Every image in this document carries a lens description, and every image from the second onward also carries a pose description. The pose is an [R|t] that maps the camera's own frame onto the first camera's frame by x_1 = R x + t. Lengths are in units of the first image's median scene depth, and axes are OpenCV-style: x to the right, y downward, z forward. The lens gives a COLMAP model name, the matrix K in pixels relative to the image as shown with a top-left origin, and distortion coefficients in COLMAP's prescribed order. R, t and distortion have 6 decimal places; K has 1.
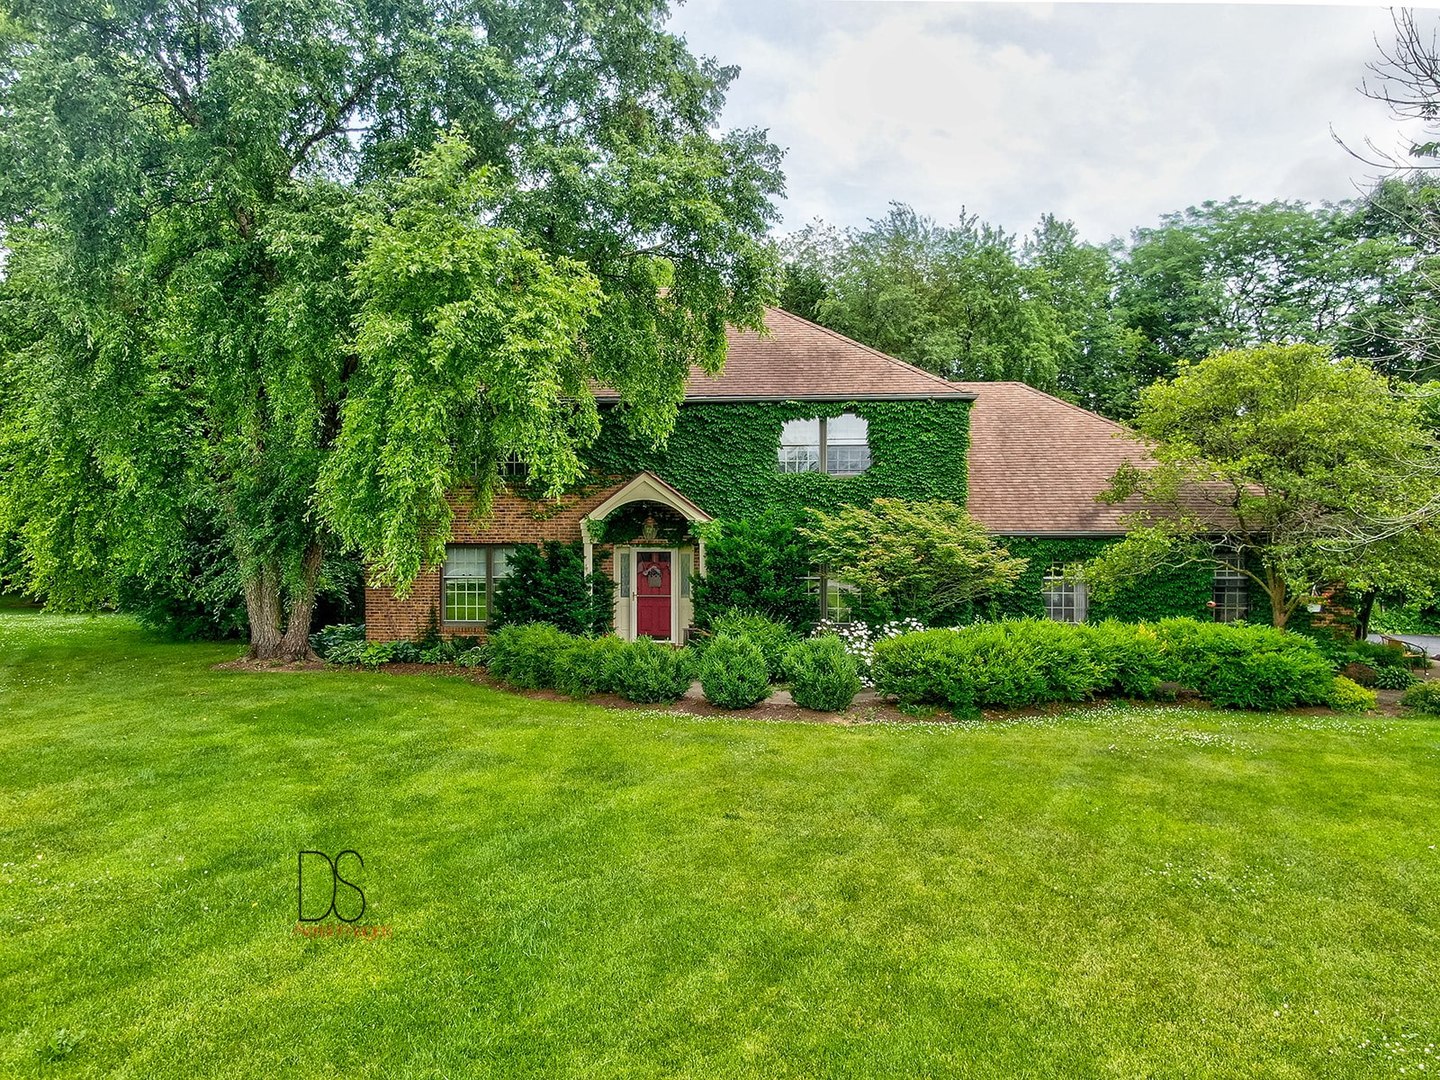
lens RADIAL K [[1075.7, 0, 714.5], [0, 1075.7, 565.5], [0, 0, 1]] dist [-0.004900, -0.000800]
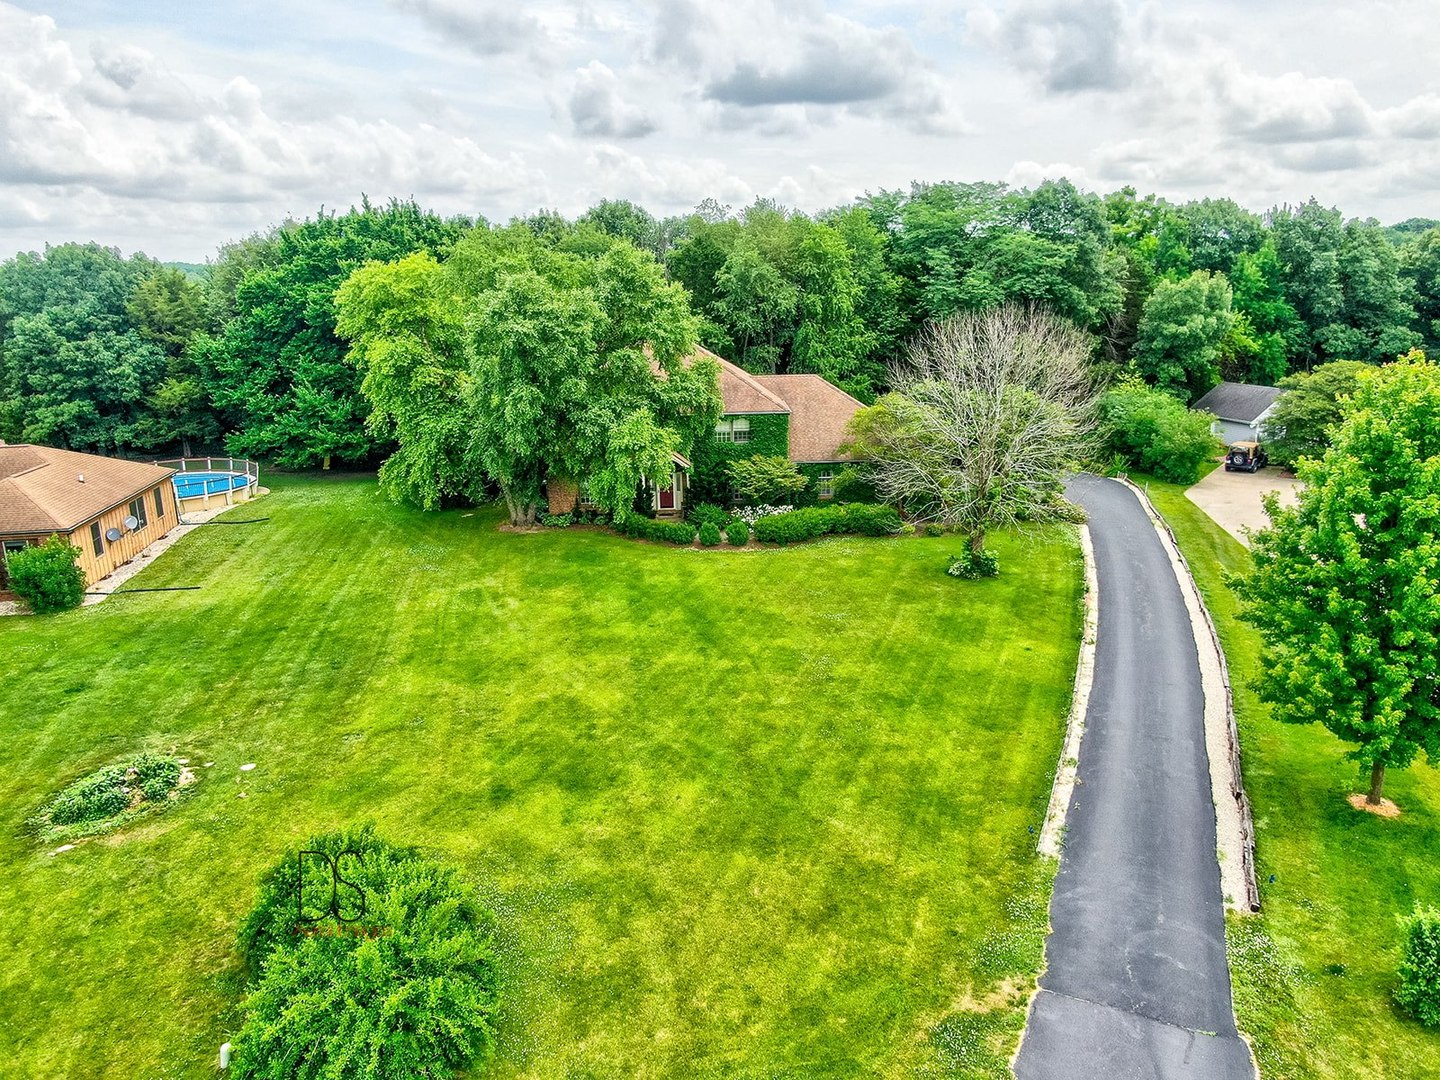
lens RADIAL K [[1100.9, 0, 739.8], [0, 1100.9, 557.5], [0, 0, 1]] dist [-0.001612, 0.005264]
pose [[0.989832, -0.052541, 0.132178, -0.272418], [0.017487, 0.967177, 0.253500, -0.546146], [-0.141159, -0.248612, 0.958262, -1.774907]]
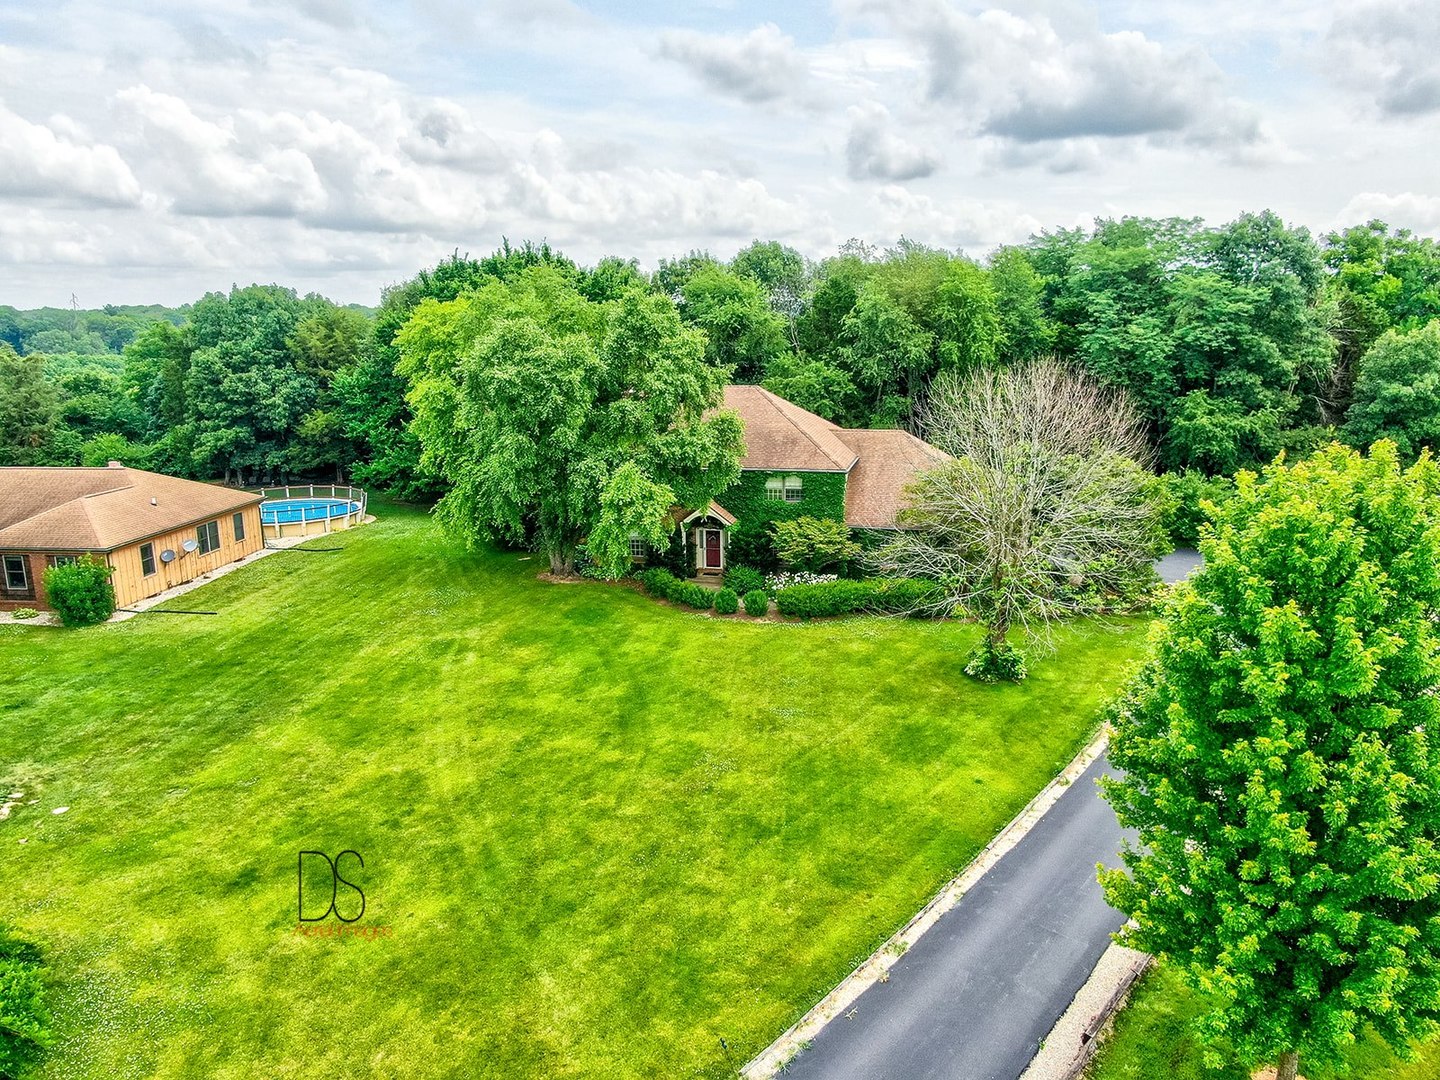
lens RADIAL K [[1102.1, 0, 720.0], [0, 1102.1, 540.0], [0, 0, 1]] dist [0.003217, 0.005452]
pose [[0.988140, 0.022109, -0.151954, 0.375288], [0.009143, 0.979354, 0.201945, -0.552428], [0.153282, -0.200940, 0.967537, -1.535848]]
